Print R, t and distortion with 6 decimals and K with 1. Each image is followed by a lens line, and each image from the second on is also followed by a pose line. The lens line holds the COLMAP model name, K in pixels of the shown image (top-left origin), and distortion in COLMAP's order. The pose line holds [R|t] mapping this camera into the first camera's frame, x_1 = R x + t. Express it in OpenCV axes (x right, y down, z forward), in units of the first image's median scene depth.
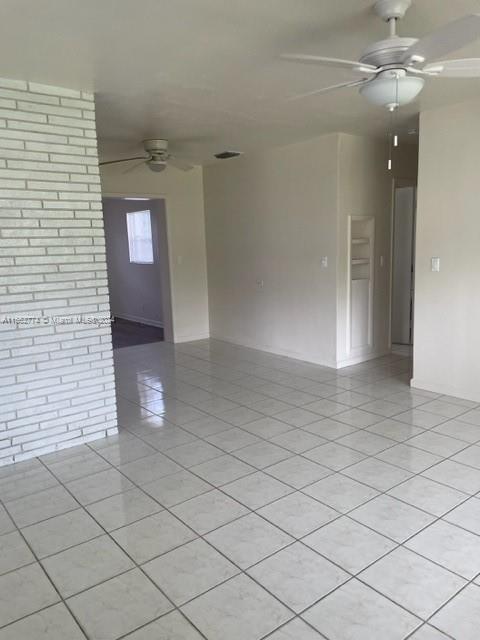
lens RADIAL K [[490.9, 0, 239.9], [0, 490.9, 327.0], [0, 0, 1]] dist [0.055124, -0.066682]
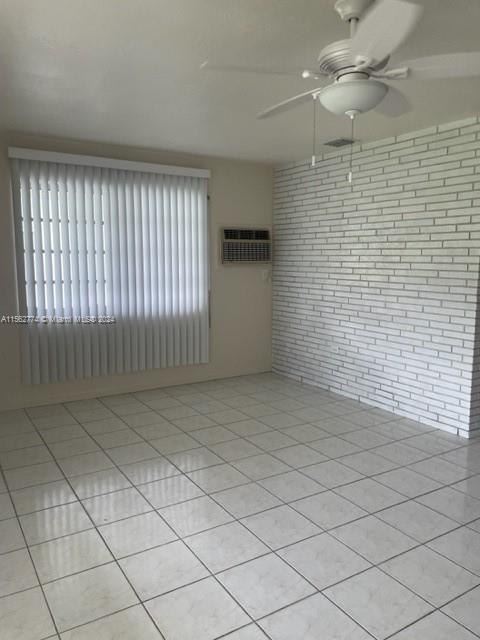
lens RADIAL K [[490.9, 0, 244.5], [0, 490.9, 332.5], [0, 0, 1]] dist [0.055124, -0.066682]
pose [[-0.104626, 0.178521, -0.978358, 0.902575], [-0.174064, 0.965285, 0.194750, -0.137402], [0.979160, 0.190673, -0.069920, 0.667804]]
